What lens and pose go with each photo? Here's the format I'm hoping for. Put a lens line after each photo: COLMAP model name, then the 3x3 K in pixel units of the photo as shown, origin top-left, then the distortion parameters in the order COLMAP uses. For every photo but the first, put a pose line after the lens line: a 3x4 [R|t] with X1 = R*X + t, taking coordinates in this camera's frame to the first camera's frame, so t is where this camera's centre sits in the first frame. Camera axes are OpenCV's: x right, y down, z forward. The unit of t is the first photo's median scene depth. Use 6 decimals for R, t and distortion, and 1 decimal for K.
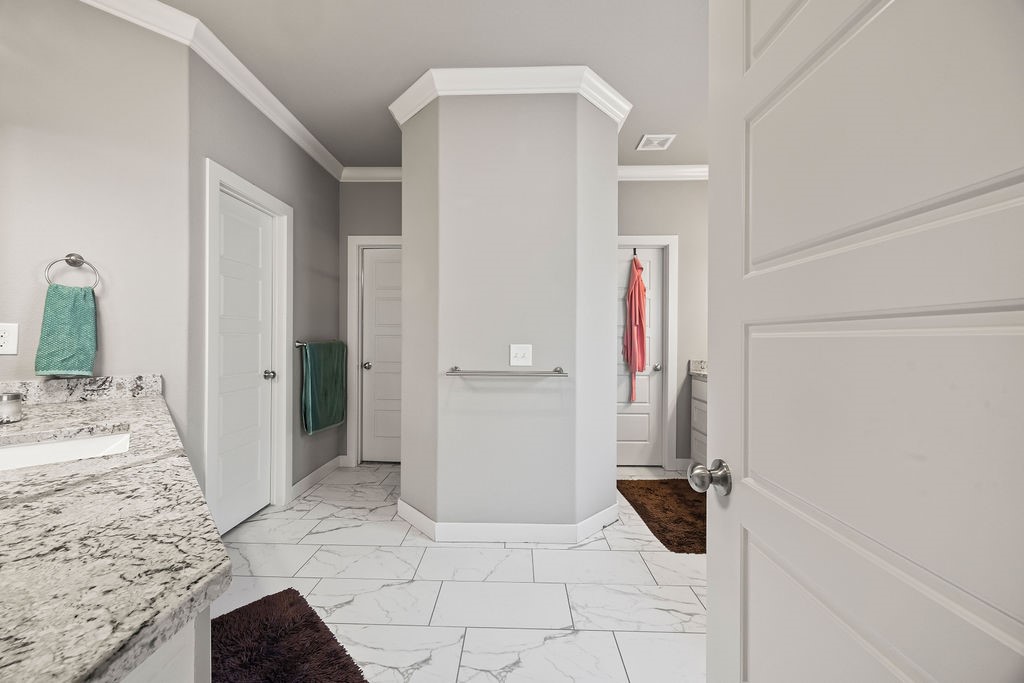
lens RADIAL K [[398.0, 0, 509.8], [0, 398.0, 340.9], [0, 0, 1]] dist [0.001770, -0.000170]
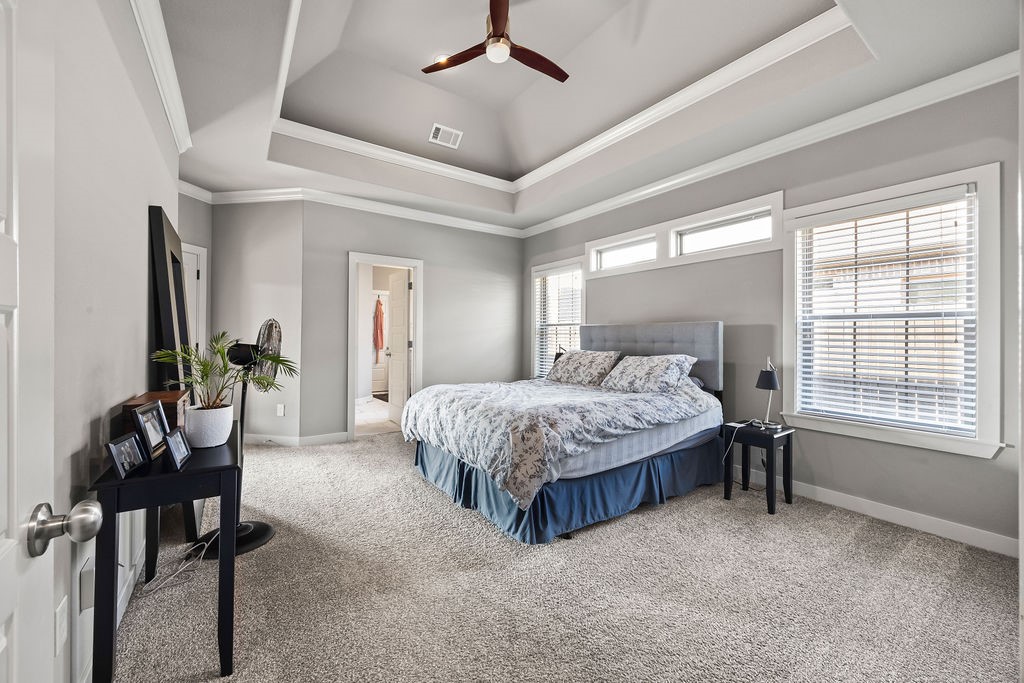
lens RADIAL K [[398.0, 0, 510.6], [0, 398.0, 337.2], [0, 0, 1]] dist [0.001770, -0.000170]
pose [[0.809438, 0.003217, 0.587197, -0.408071], [-0.003594, 0.999993, -0.000524, 0.003740], [-0.587195, -0.001686, 0.809444, -1.273411]]
